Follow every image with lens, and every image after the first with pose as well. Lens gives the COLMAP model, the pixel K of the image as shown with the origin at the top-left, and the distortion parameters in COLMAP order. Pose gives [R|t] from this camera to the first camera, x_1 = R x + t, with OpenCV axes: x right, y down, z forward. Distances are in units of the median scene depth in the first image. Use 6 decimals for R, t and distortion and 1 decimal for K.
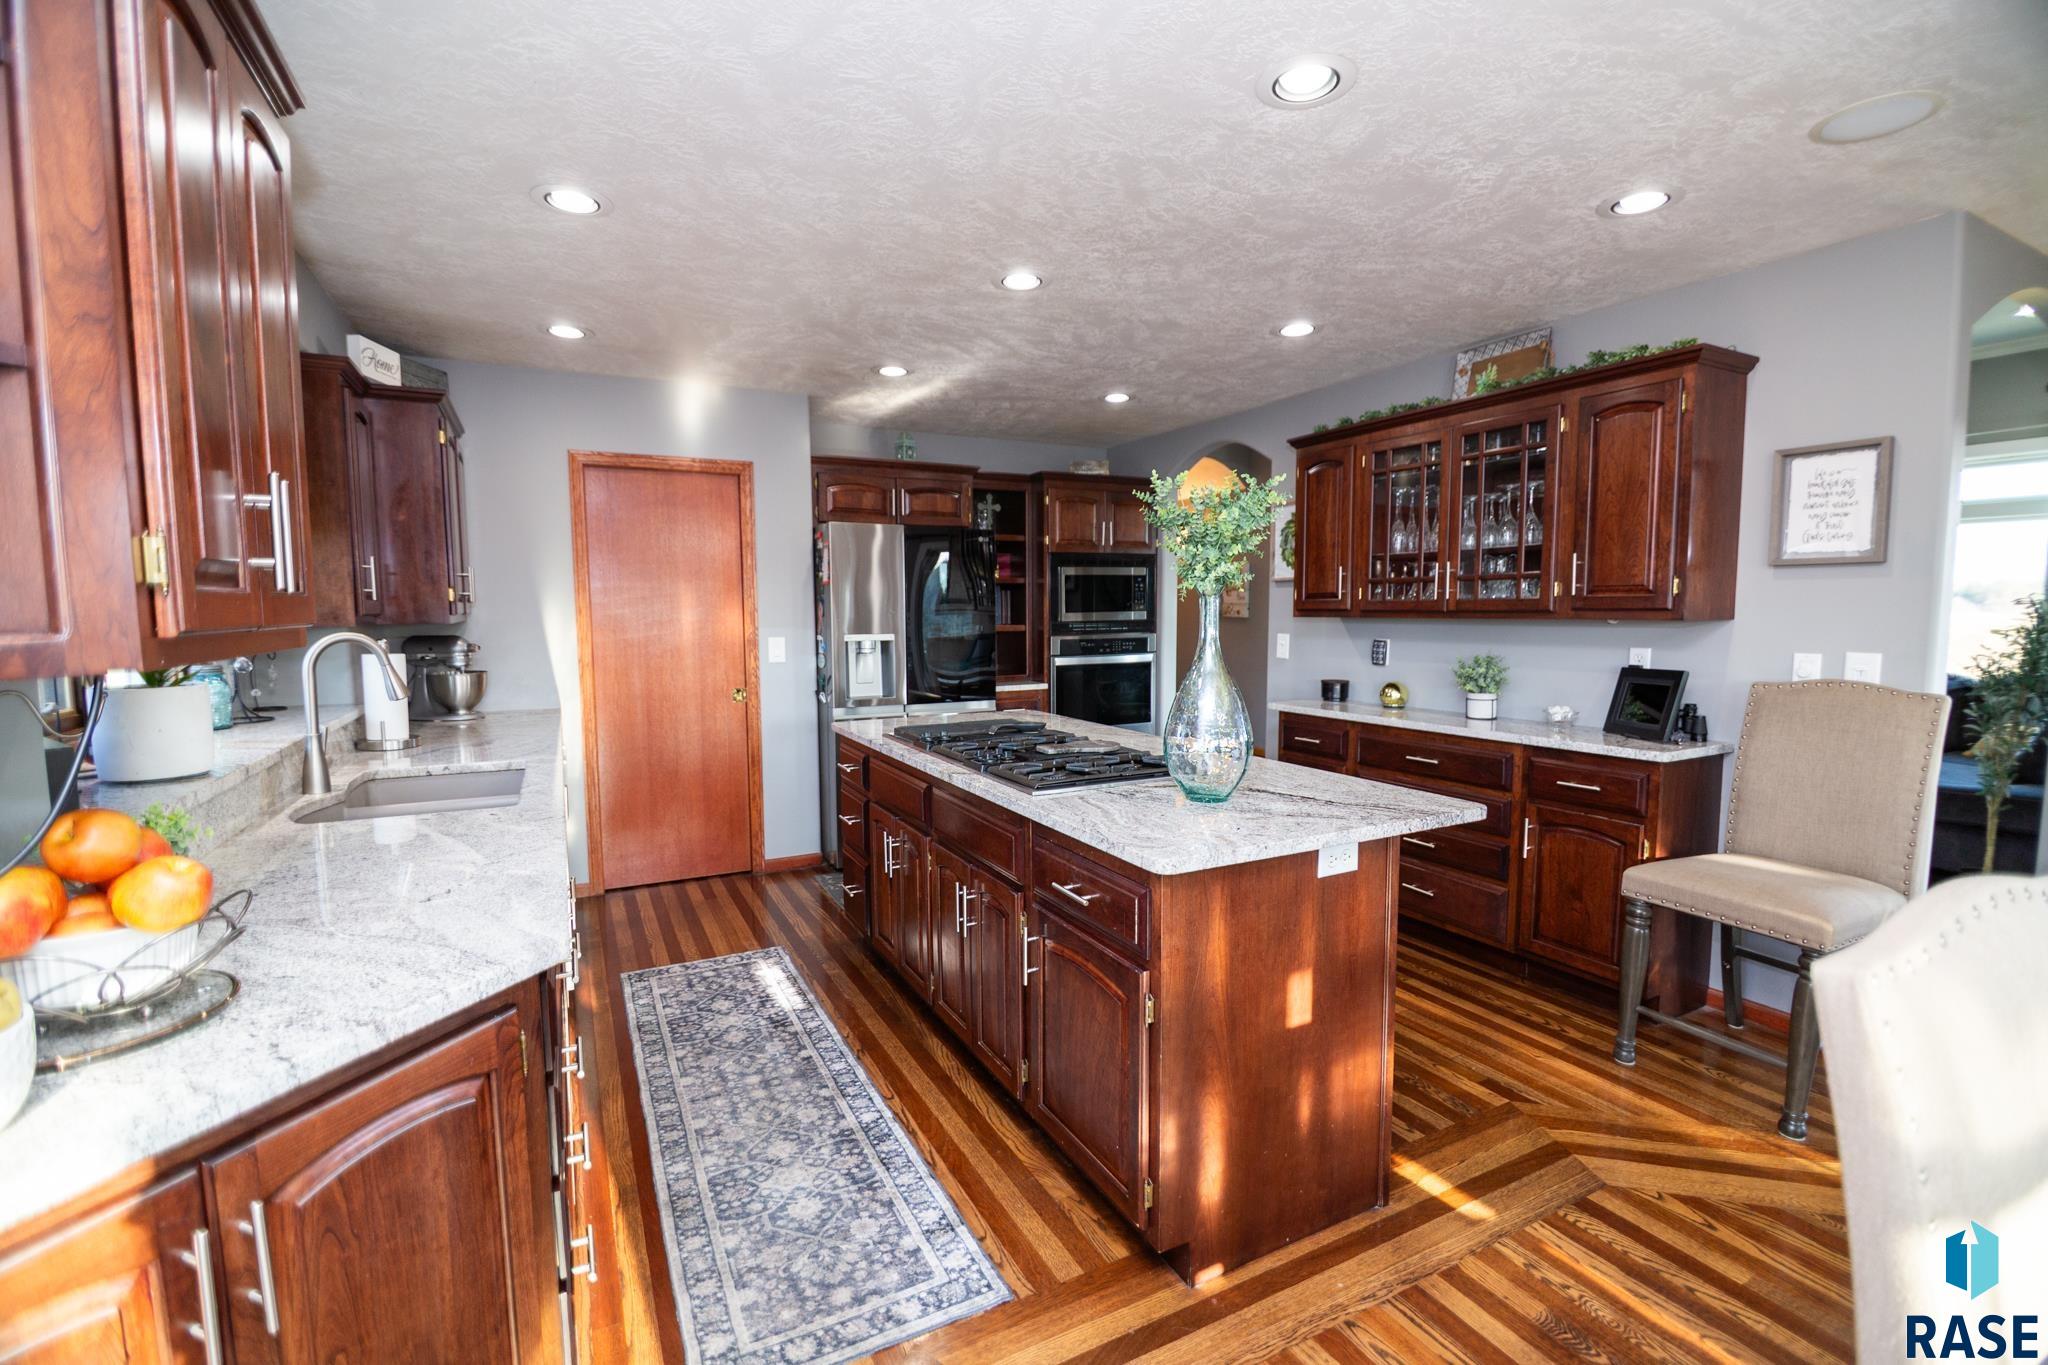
lens RADIAL K [[907.7, 0, 1027.0], [0, 907.7, 686.9], [0, 0, 1]] dist [-0.004201, -0.008846]
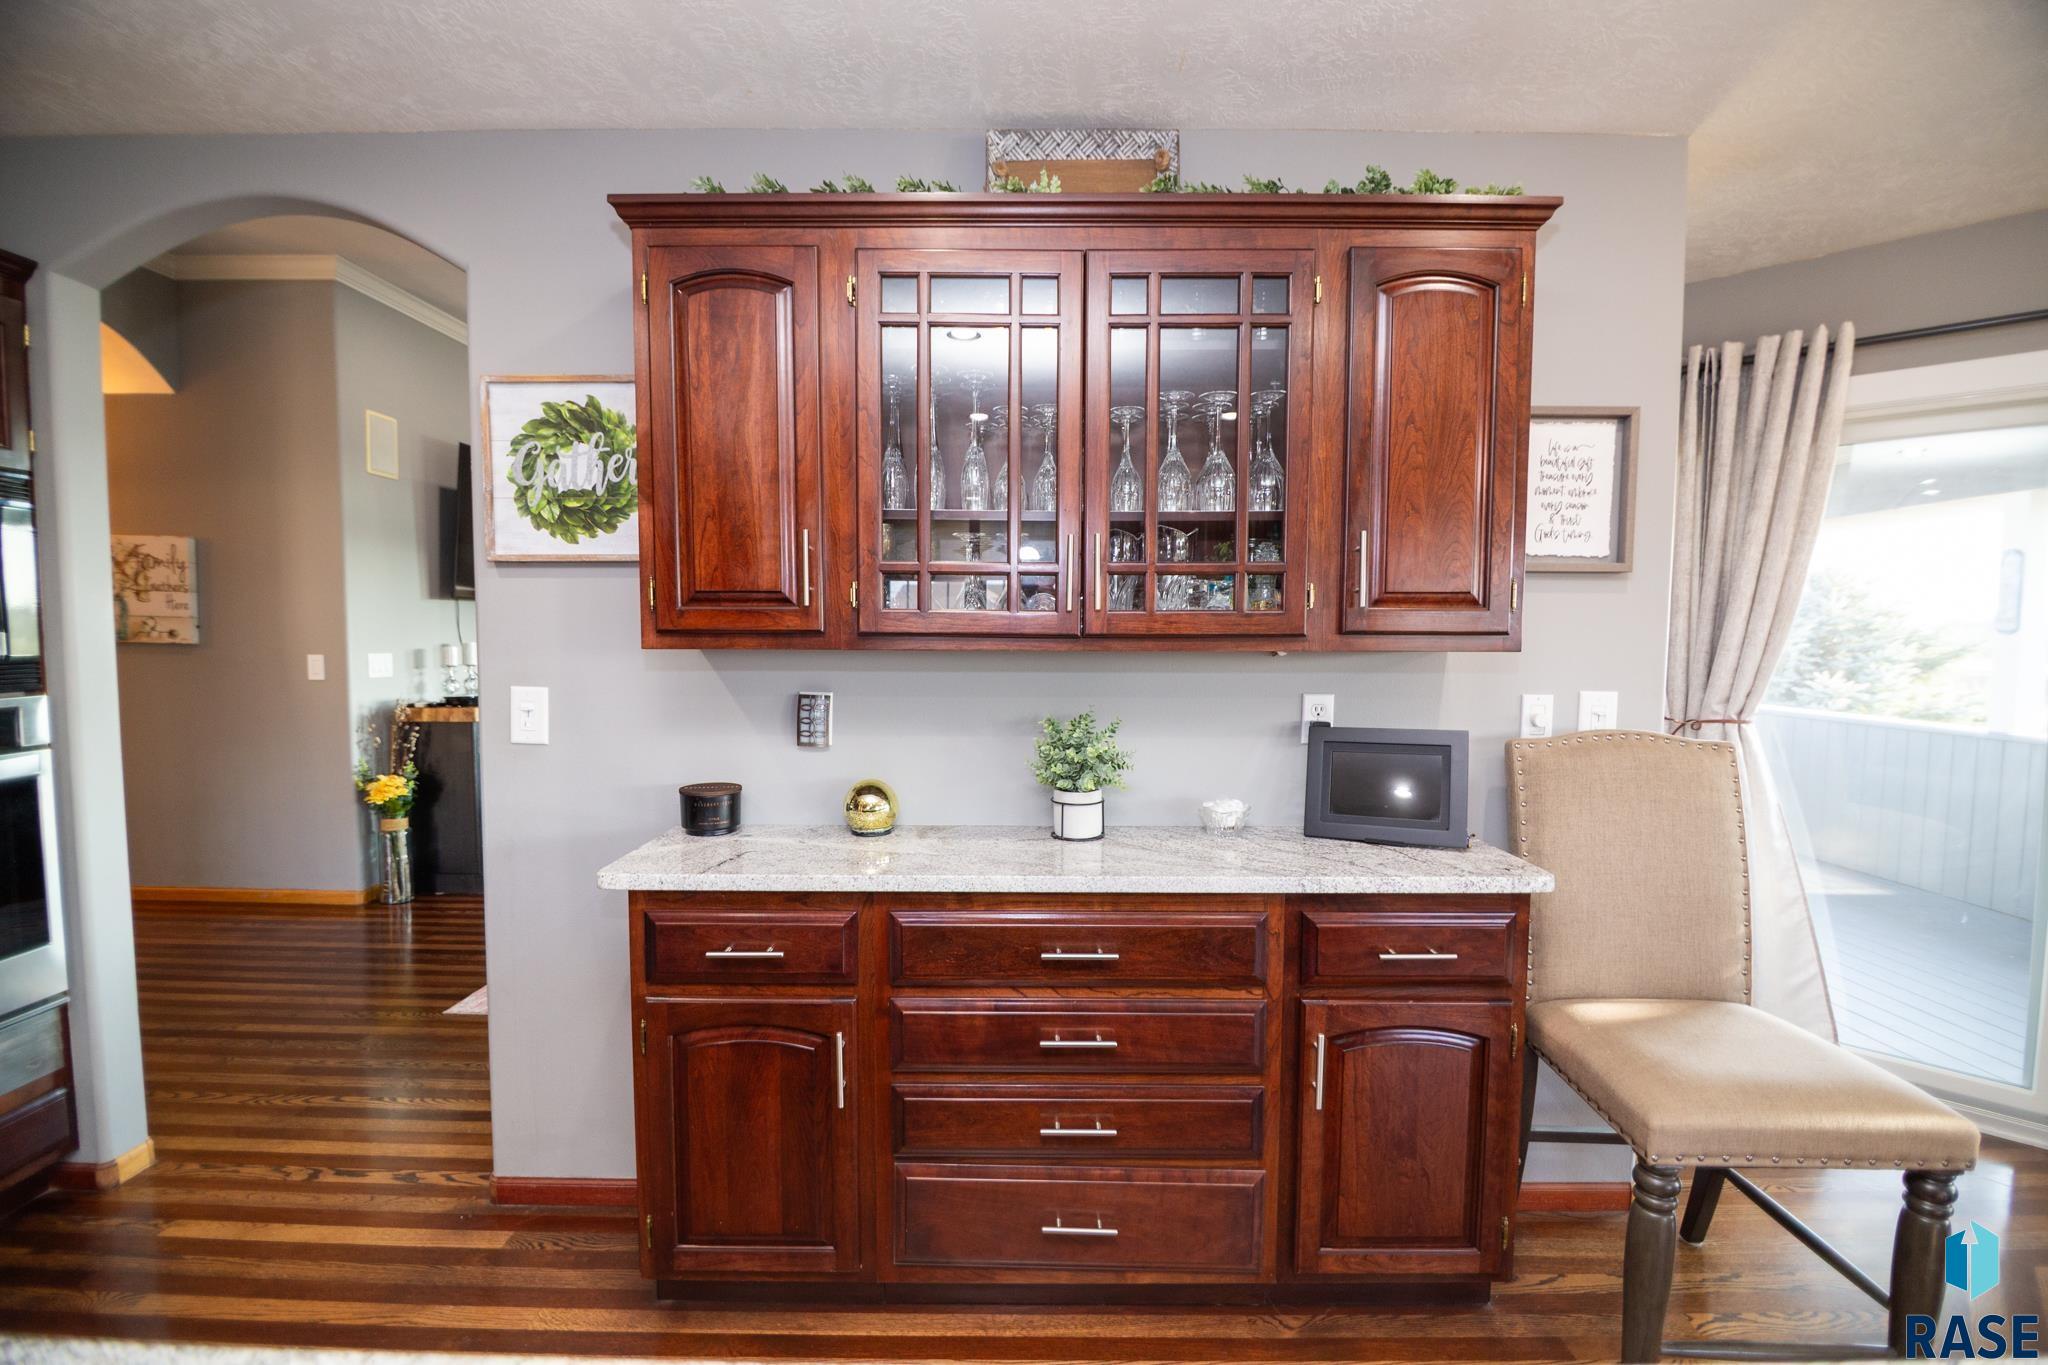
lens RADIAL K [[907.7, 0, 1027.0], [0, 907.7, 686.9], [0, 0, 1]] dist [-0.004201, -0.008846]
pose [[0.467362, -0.050791, 0.882606, 0.025678], [0.069787, 0.997353, 0.020441, -0.081576], [-0.881307, 0.052041, 0.469669, 0.955664]]
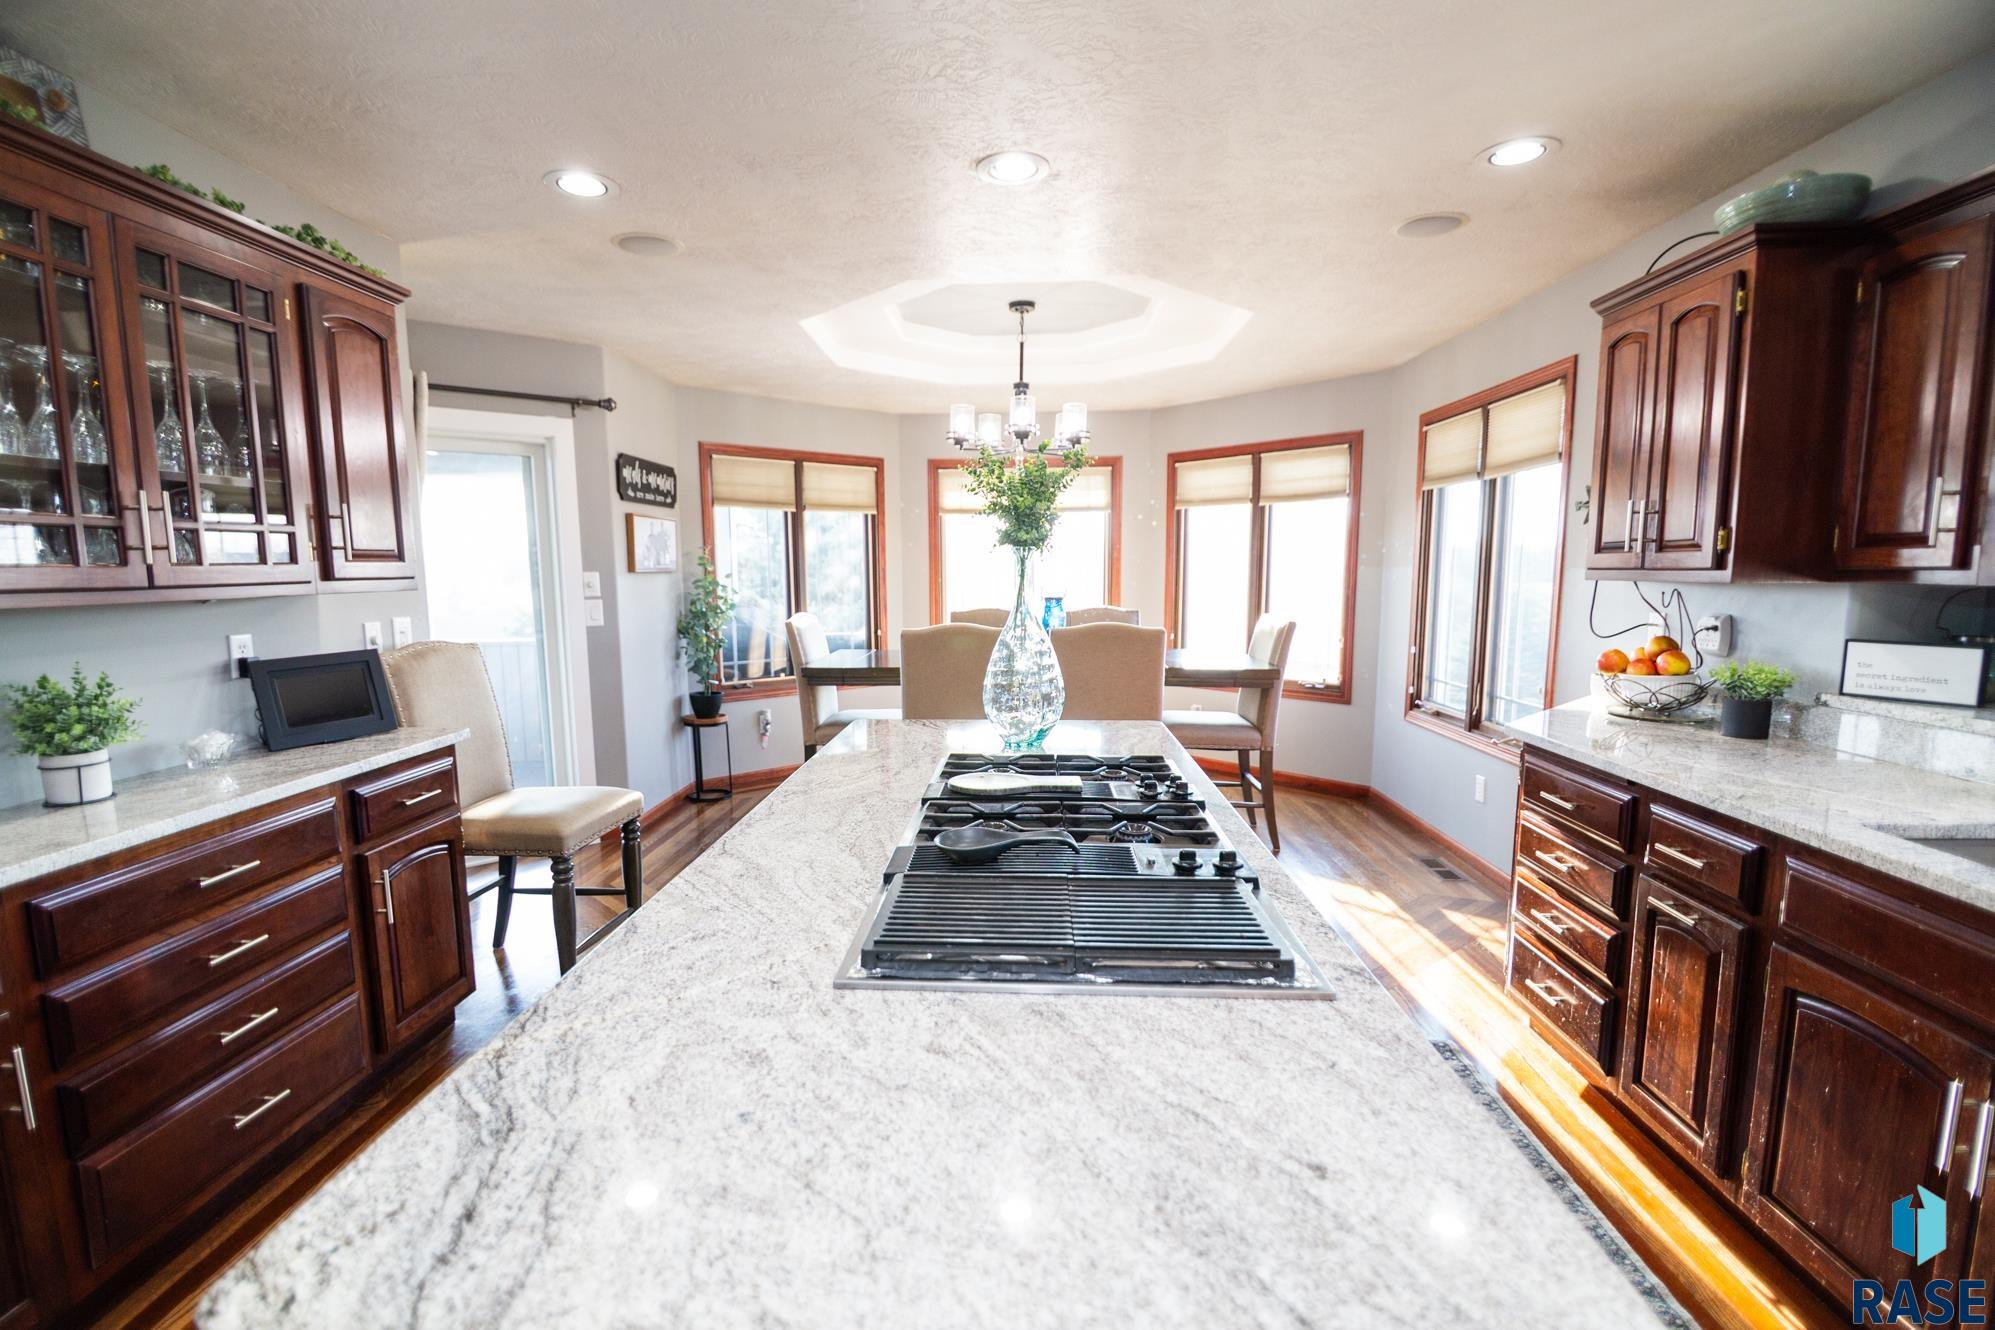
lens RADIAL K [[912.7, 0, 968.2], [0, 912.7, 688.0], [0, 0, 1]] dist [-0.011329, -0.000375]
pose [[-0.855191, -0.055702, 0.515311, -0.224452], [0.058793, 0.977367, 0.203218, -0.124616], [-0.514967, 0.204087, -0.832561, 1.427348]]
